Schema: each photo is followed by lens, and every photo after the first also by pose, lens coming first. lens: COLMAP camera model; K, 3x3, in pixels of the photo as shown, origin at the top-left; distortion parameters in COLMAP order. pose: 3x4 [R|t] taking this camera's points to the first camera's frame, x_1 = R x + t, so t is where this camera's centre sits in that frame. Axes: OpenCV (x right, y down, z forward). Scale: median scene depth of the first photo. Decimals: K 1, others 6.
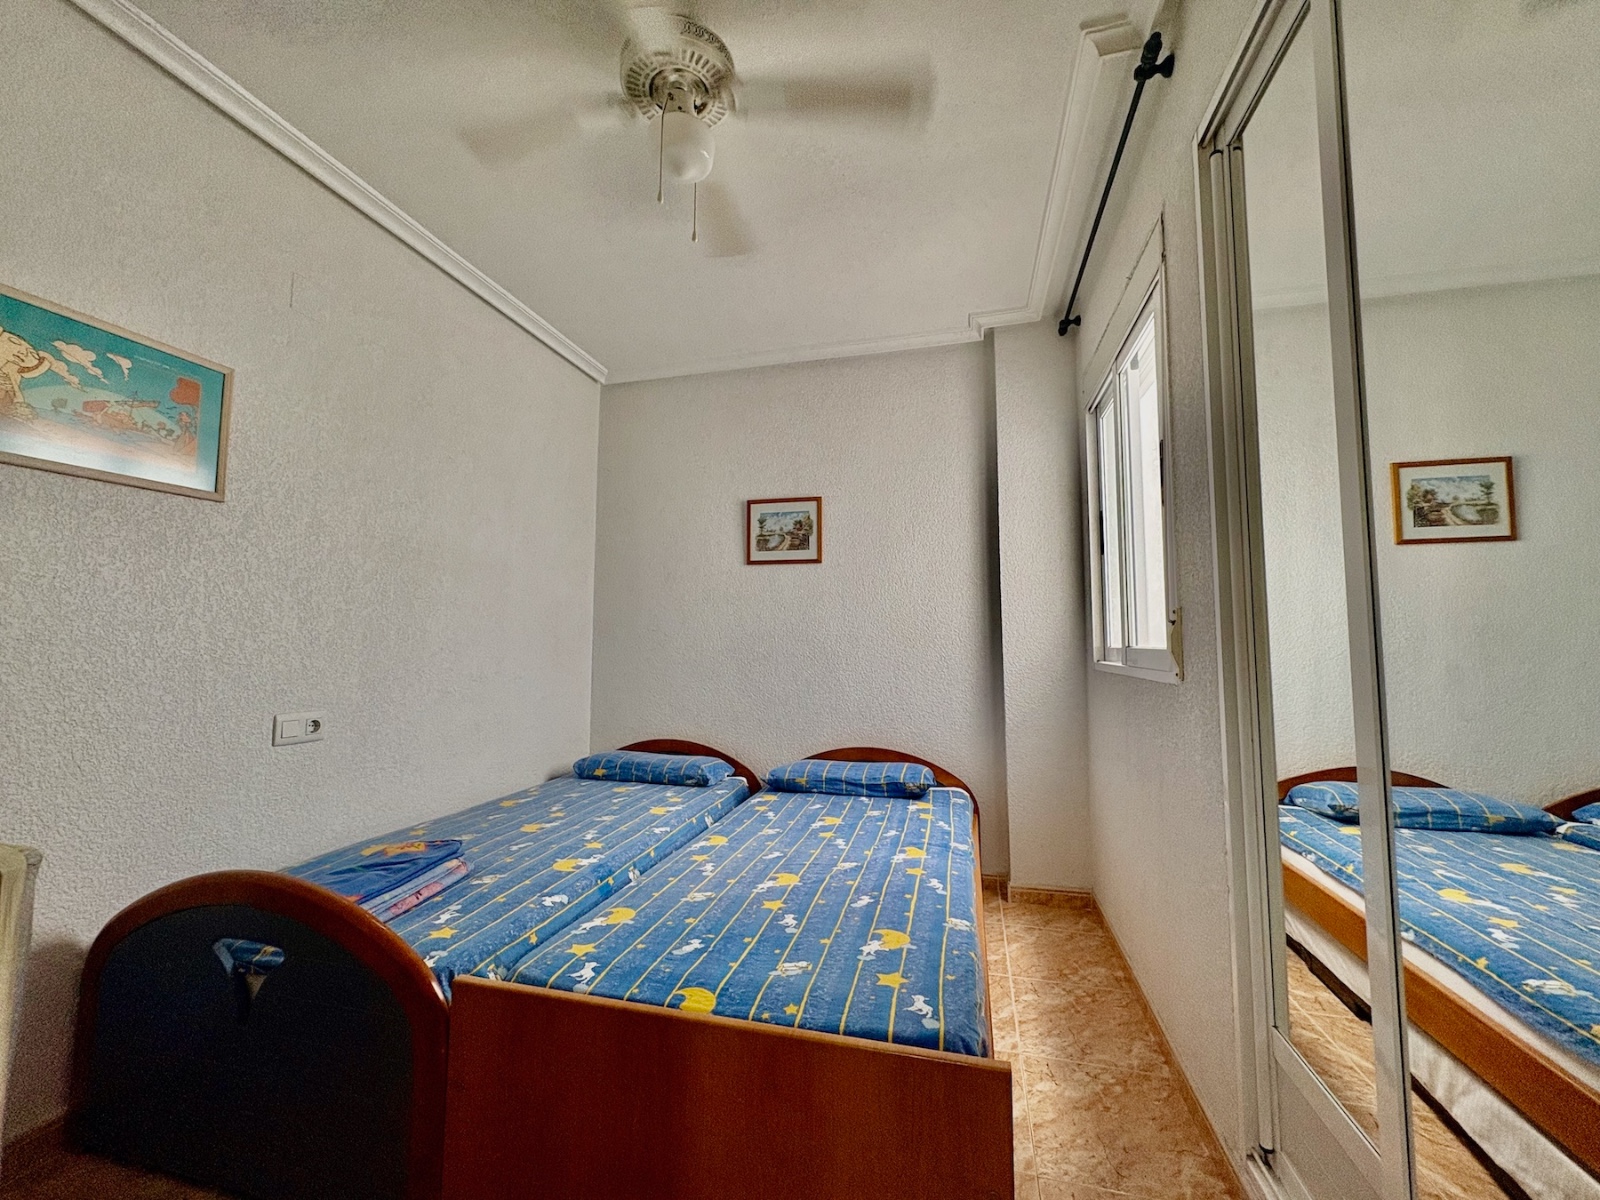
lens RADIAL K [[633.1, 0, 802.2], [0, 633.1, 602.2], [0, 0, 1]] dist [-0.001318, -0.000054]
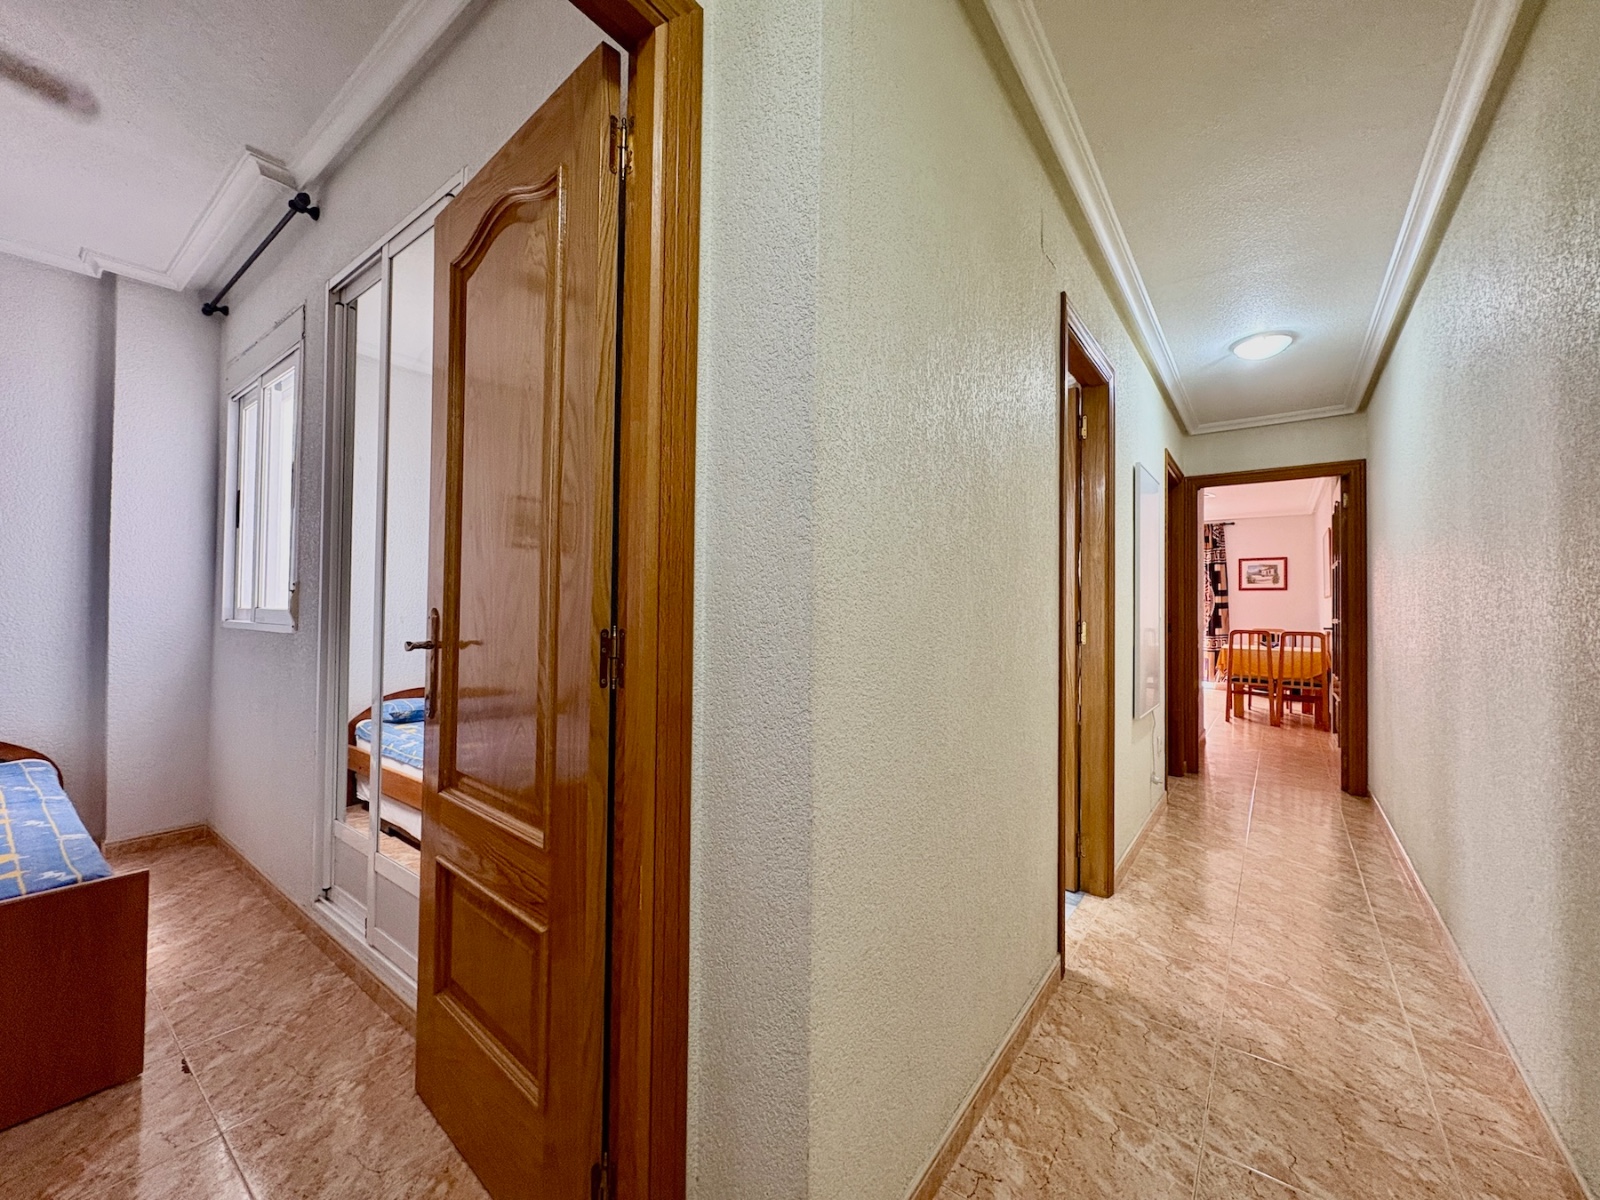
lens RADIAL K [[635.4, 0, 798.8], [0, 635.4, 600.0], [0, 0, 1]] dist [0.000293, 0.000157]
pose [[0.387610, 0.022589, 0.921547, -0.262279], [-0.073238, 0.997294, 0.006359, -0.036010], [-0.918910, -0.069956, 0.388215, -0.538453]]
